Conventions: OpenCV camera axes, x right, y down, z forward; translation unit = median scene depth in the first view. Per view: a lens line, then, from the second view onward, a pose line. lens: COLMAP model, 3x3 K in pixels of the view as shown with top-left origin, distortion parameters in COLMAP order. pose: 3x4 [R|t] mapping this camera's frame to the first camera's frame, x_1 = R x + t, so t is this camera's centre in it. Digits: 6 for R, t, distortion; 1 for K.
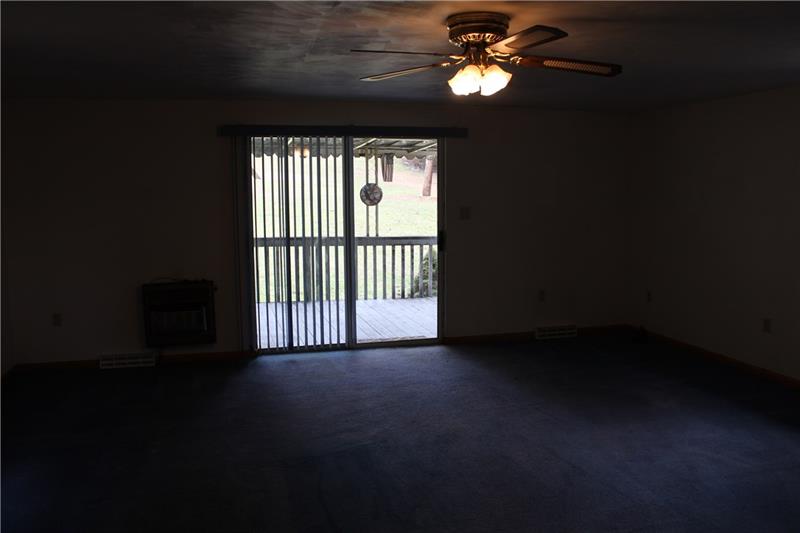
lens RADIAL K [[663.4, 0, 401.5], [0, 663.4, 264.6], [0, 0, 1]] dist [-0.153256, 0.123339]
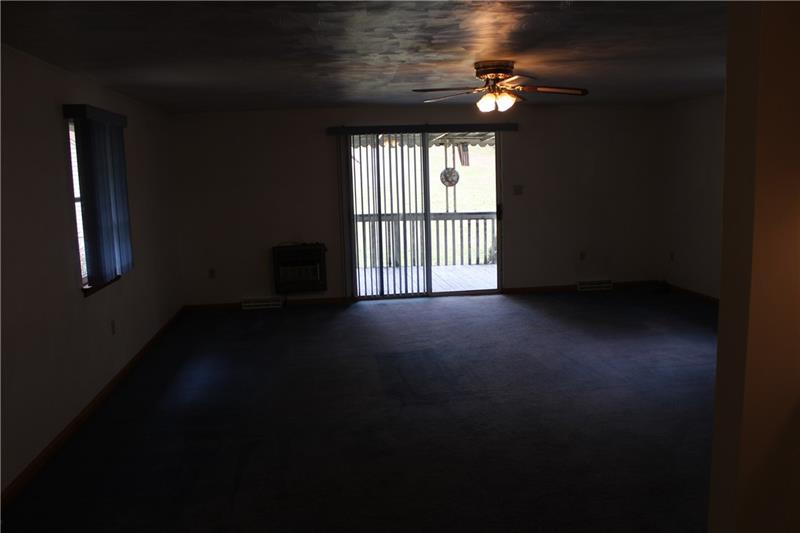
lens RADIAL K [[663.4, 0, 406.4], [0, 663.4, 260.0], [0, 0, 1]] dist [-0.153256, 0.123339]
pose [[0.990841, -0.006871, -0.134861, 0.060792], [0.009304, 0.999805, 0.017418, 0.035813], [0.134715, -0.018514, 0.990711, -0.315895]]
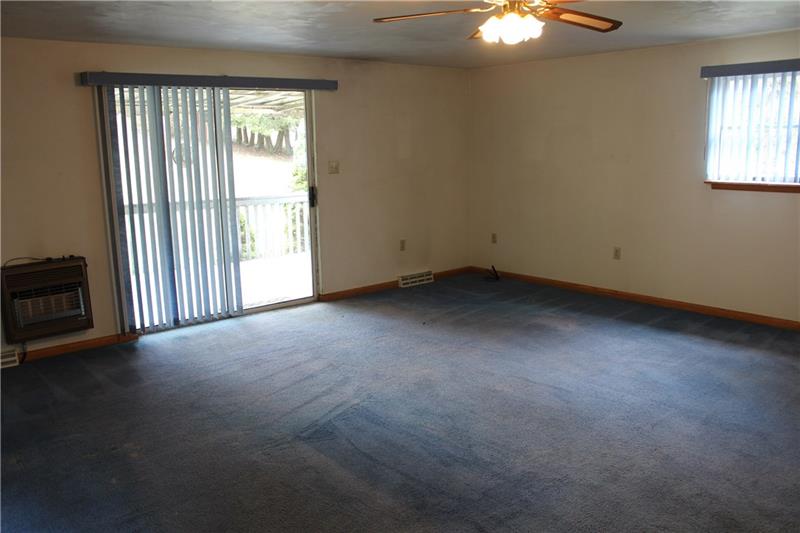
lens RADIAL K [[663.4, 0, 403.4], [0, 663.4, 265.0], [0, 0, 1]] dist [-0.153256, 0.123339]
pose [[0.907407, -0.091122, 0.410256, -0.254367], [0.067074, 0.995098, 0.072668, 0.002672], [-0.414866, -0.038422, 0.909071, 0.062496]]
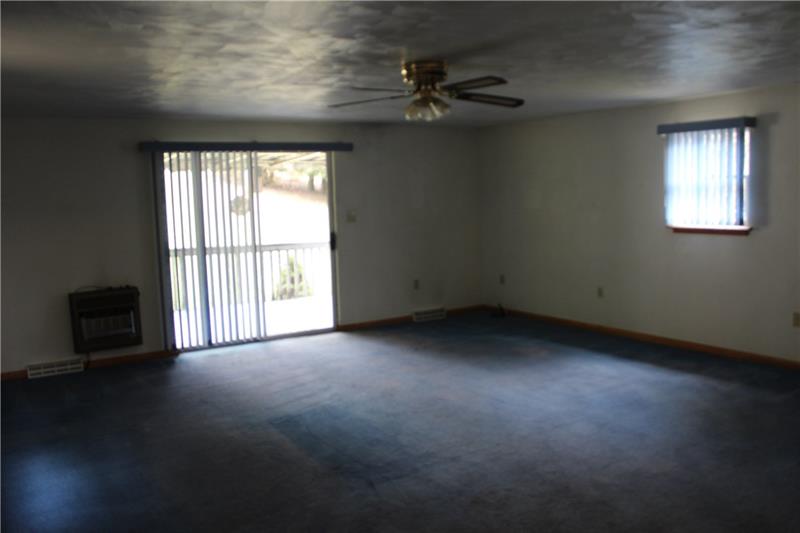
lens RADIAL K [[663.4, 0, 404.5], [0, 663.4, 262.8], [0, 0, 1]] dist [-0.153256, 0.123339]
pose [[0.954897, -0.054753, 0.291844, -0.176436], [0.060940, 0.998068, -0.012145, 0.025496], [-0.290616, 0.029382, 0.956389, -0.146130]]
